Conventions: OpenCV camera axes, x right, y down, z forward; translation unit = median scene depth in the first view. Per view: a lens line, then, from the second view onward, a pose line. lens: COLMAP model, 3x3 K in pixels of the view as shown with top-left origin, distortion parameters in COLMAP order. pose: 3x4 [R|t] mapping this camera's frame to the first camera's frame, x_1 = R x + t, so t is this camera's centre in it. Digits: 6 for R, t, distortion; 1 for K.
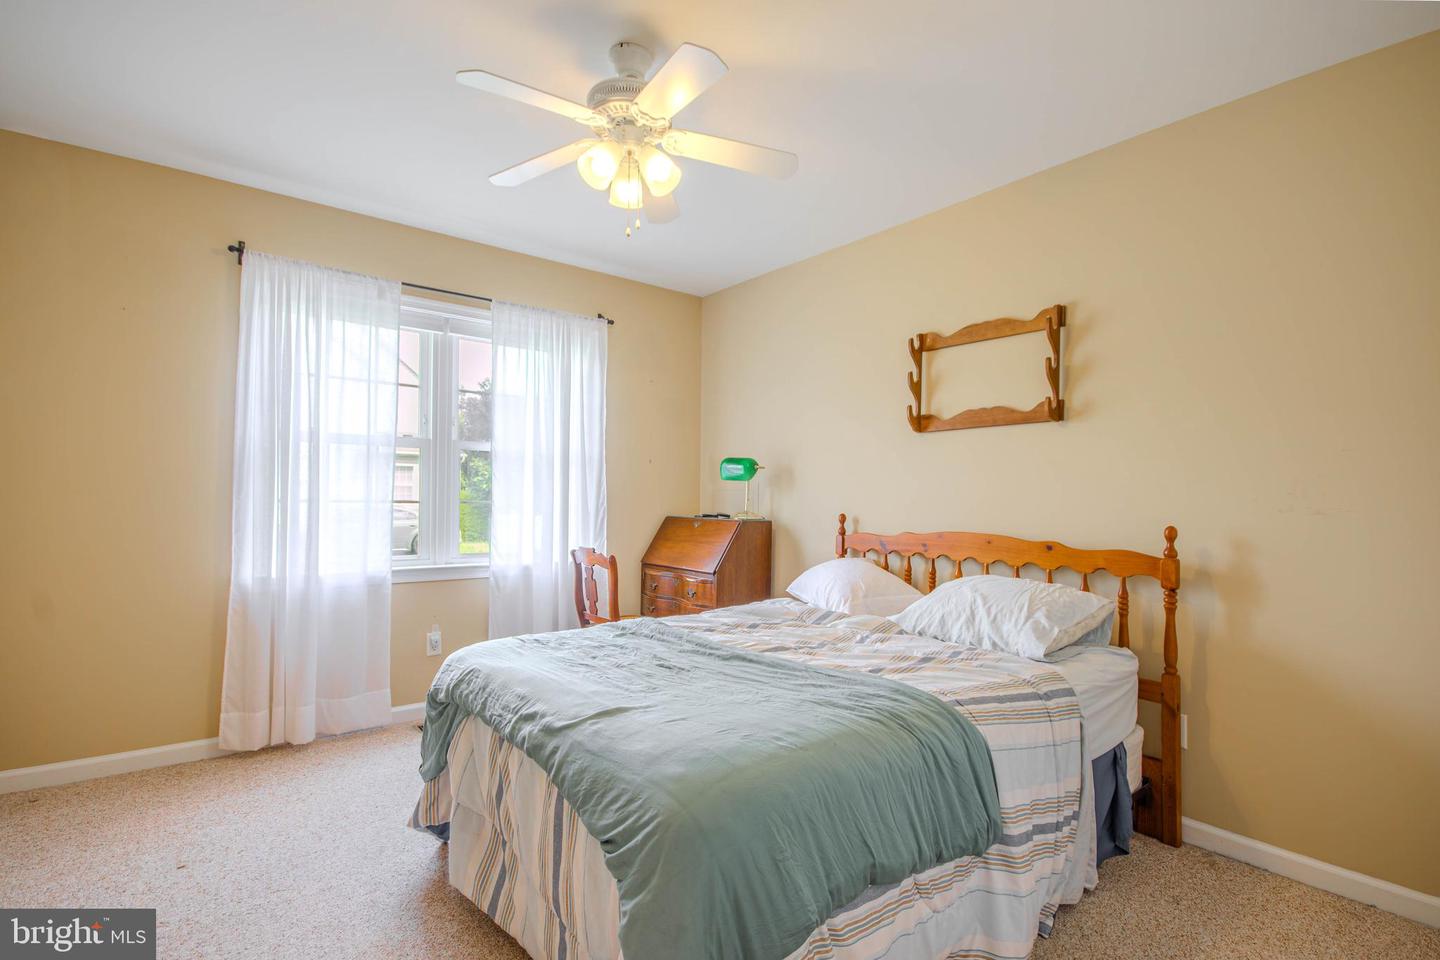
lens RADIAL K [[665.4, 0, 716.7], [0, 665.4, 497.1], [0, 0, 1]] dist [0.001200, -0.008924]
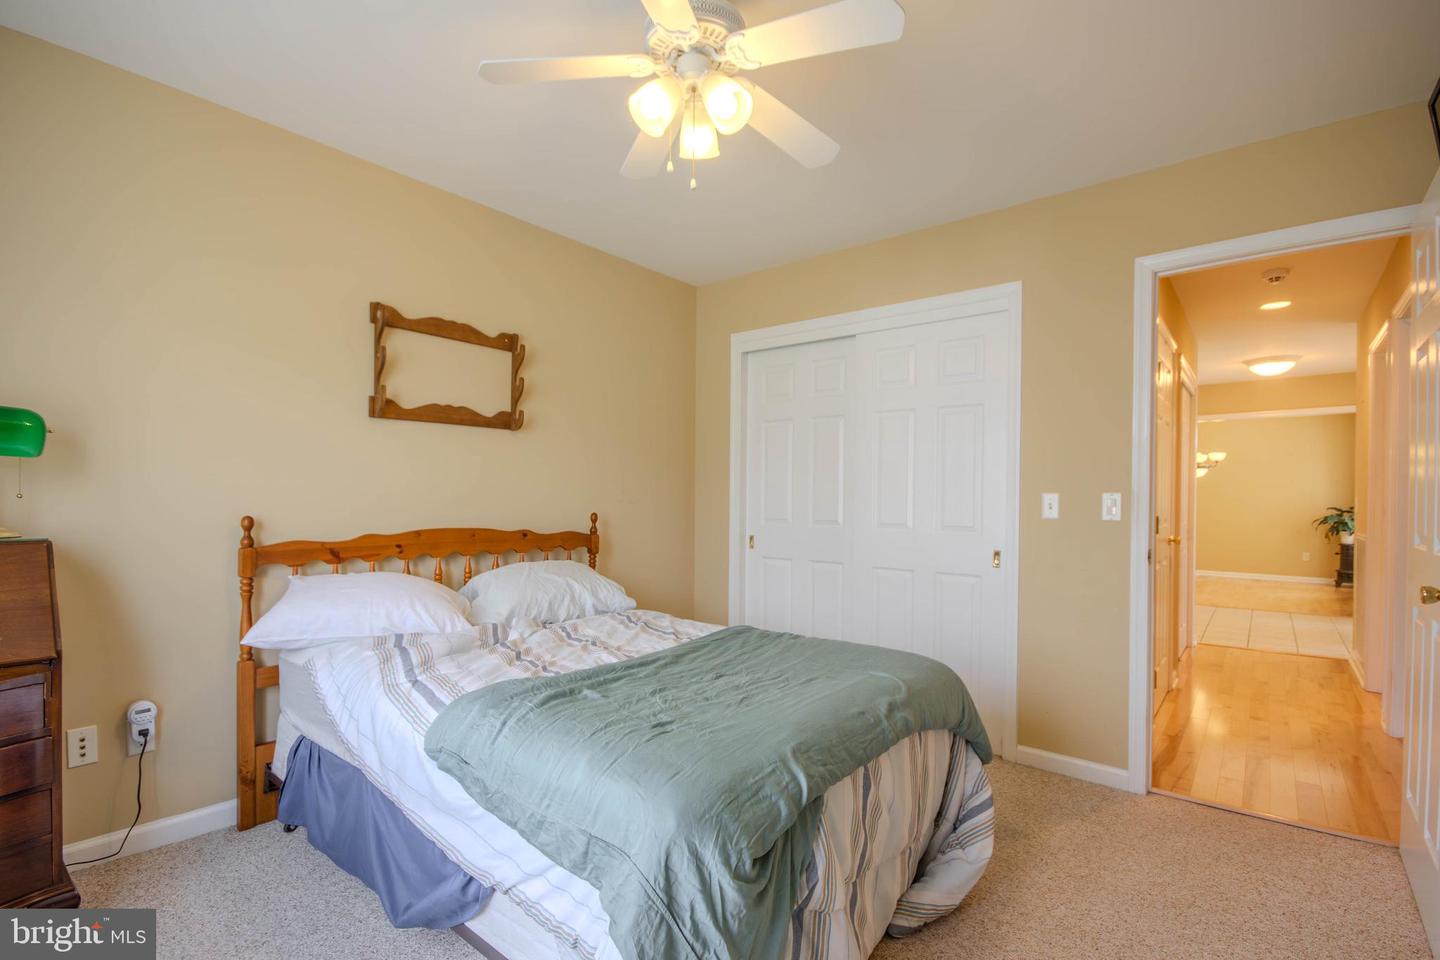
lens RADIAL K [[665.4, 0, 716.7], [0, 665.4, 497.1], [0, 0, 1]] dist [0.001200, -0.008924]
pose [[-0.203071, -0.015741, 0.979037, -0.678518], [-0.014589, 0.999808, 0.013049, -0.012276], [-0.979055, -0.011633, -0.203262, 0.801584]]
